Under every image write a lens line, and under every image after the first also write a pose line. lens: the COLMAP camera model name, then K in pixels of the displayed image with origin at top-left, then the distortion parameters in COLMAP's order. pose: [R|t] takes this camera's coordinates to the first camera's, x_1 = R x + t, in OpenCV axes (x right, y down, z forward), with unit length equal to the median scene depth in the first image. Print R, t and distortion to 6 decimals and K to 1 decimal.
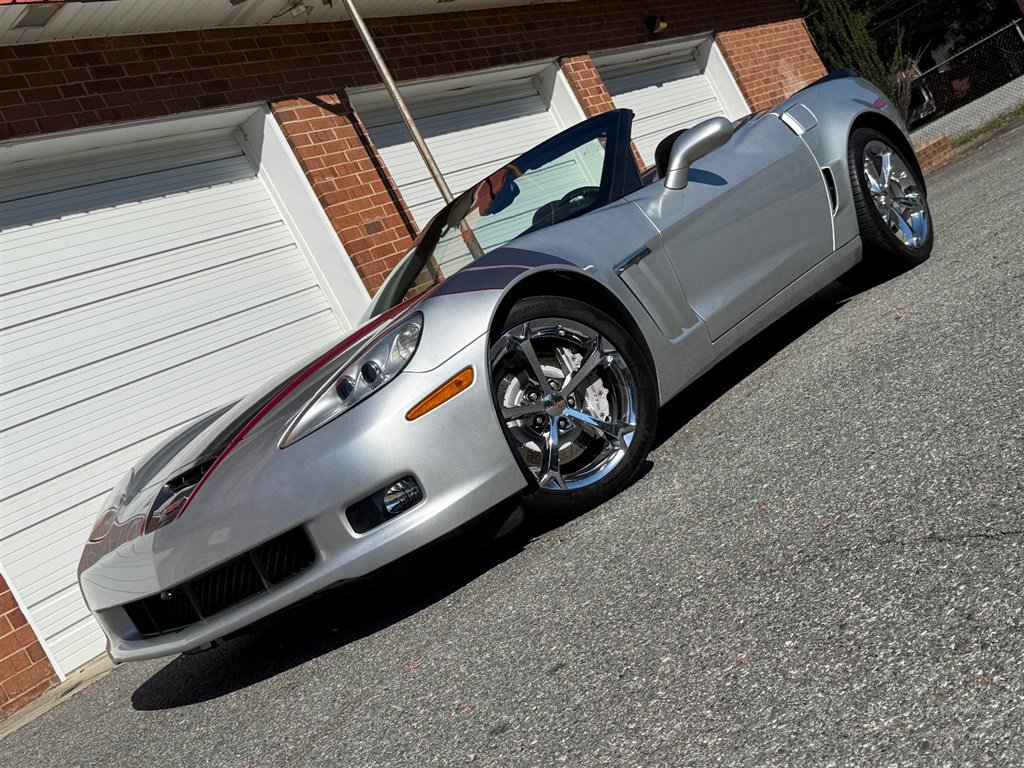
lens RADIAL K [[1239.9, 0, 507.2], [0, 1239.9, 397.3], [0, 0, 1]] dist [0.110579, 0.000000]
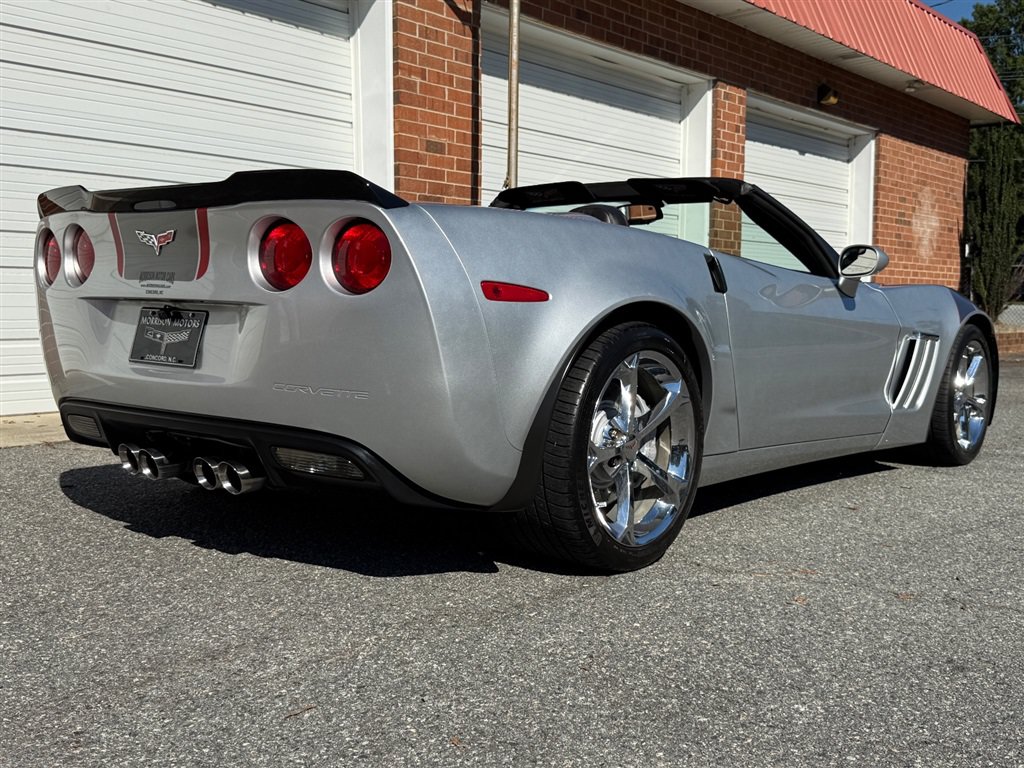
lens RADIAL K [[1111.4, 0, 513.7], [0, 1111.4, 394.5], [0, 0, 1]] dist [0.061930, 0.000000]
pose [[0.880579, 0.473113, -0.027272, 0.124557], [-0.470408, 0.879617, 0.070638, -0.129446], [0.057409, -0.049374, 0.997129, 0.331587]]
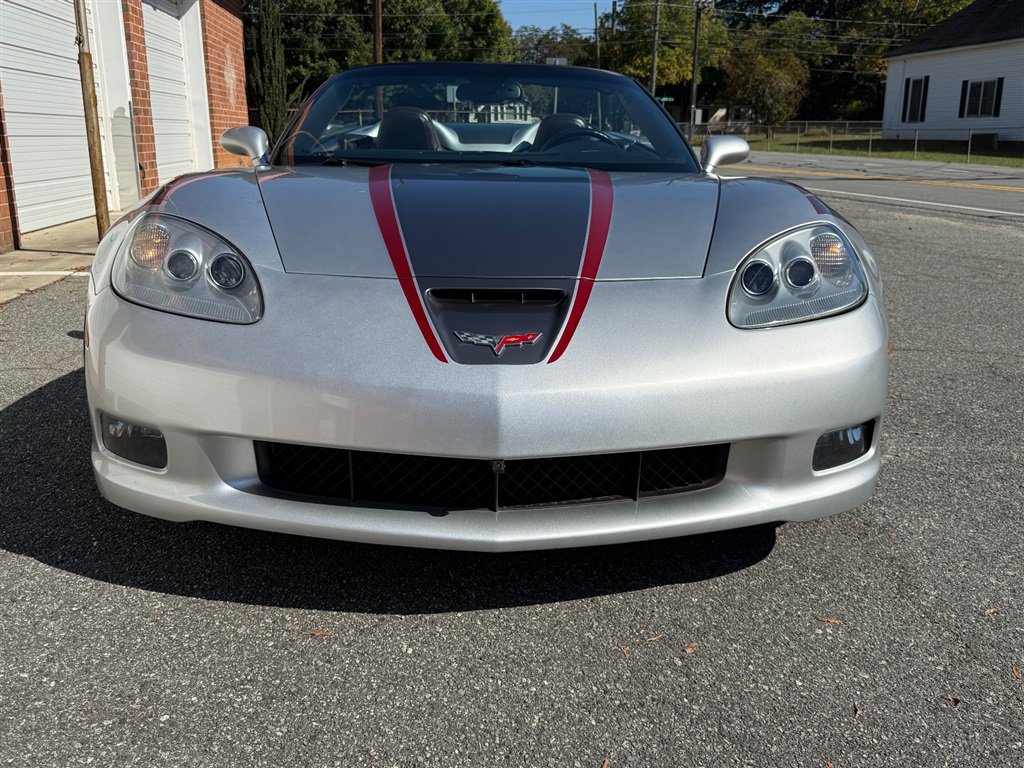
lens RADIAL K [[937.4, 0, 505.3], [0, 937.4, 374.8], [0, 0, 1]] dist [0.010953, 0.000000]
pose [[0.664974, 0.304252, 0.682085, -0.477196], [-0.326354, 0.939830, -0.101055, 0.123135], [-0.671791, -0.155402, 0.724257, 0.502506]]
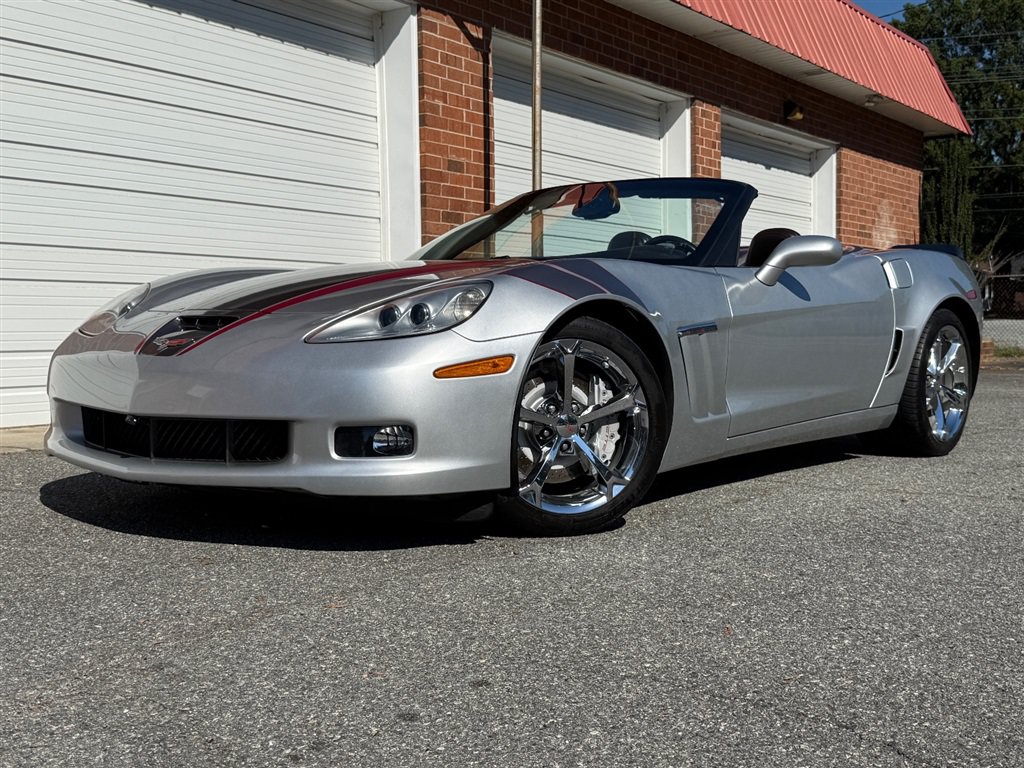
lens RADIAL K [[1239.9, 0, 506.7], [0, 1239.9, 387.1], [0, 0, 1]] dist [0.110579, 0.000000]
pose [[0.889734, 0.455731, 0.026136, -0.035756], [-0.455955, 0.889998, 0.003010, -0.002245], [-0.021889, -0.014595, 0.999654, 0.005177]]
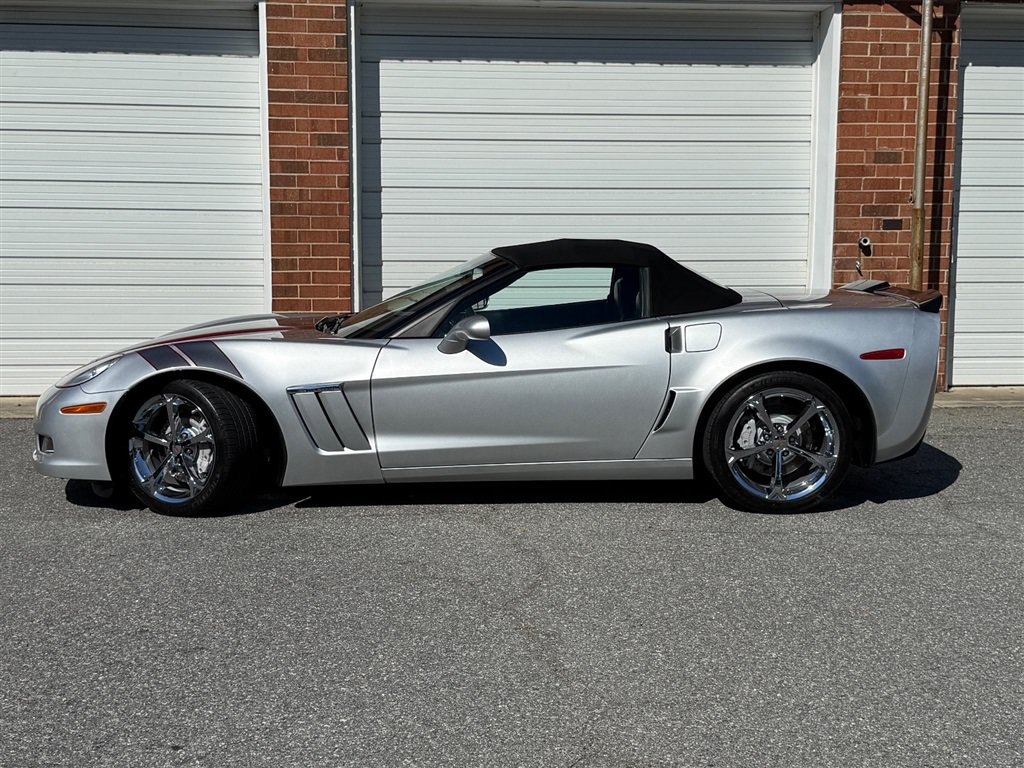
lens RADIAL K [[1371.9, 0, 501.4], [0, 1371.9, 363.4], [0, 0, 1]] dist [0.108604, 0.000000]
pose [[0.580091, 0.521832, -0.625448, 1.045621], [-0.330692, 0.852592, 0.404636, -0.738492], [0.744404, -0.027895, 0.667147, 0.110353]]
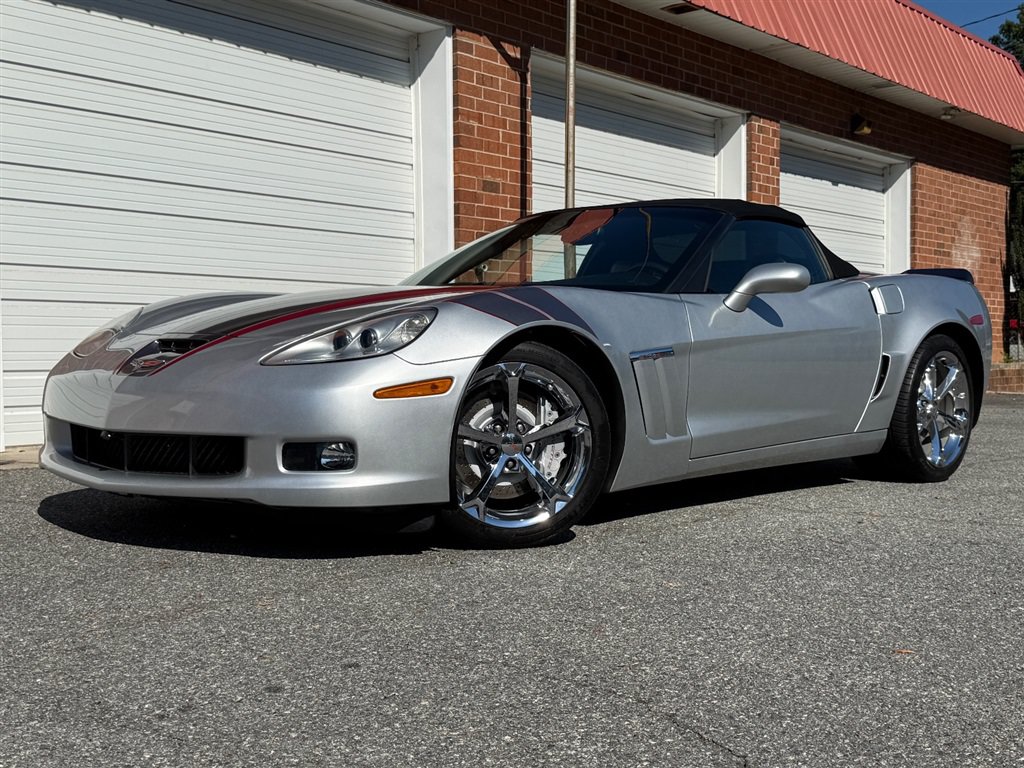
lens RADIAL K [[1312.4, 0, 509.6], [0, 1312.4, 387.6], [0, 0, 1]] dist [0.114681, 0.000000]
pose [[0.885467, 0.463018, -0.039533, 0.045935], [-0.462713, 0.886343, 0.017097, -0.043750], [0.042956, 0.003154, 0.999072, -0.090224]]
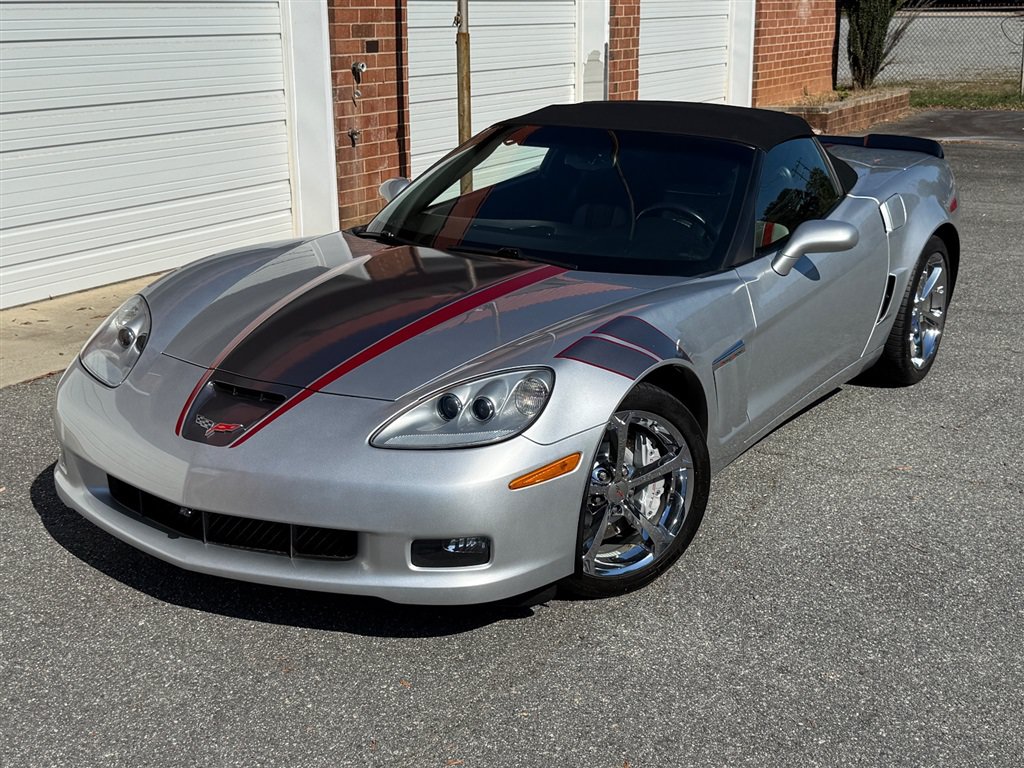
lens RADIAL K [[1371.9, 0, 503.4], [0, 1371.9, 390.3], [0, 0, 1]] dist [0.108604, 0.000000]
pose [[0.883026, 0.411659, 0.225395, -0.259562], [-0.449544, 0.879842, 0.154237, -0.155264], [-0.134818, -0.237520, 0.961981, -0.029513]]
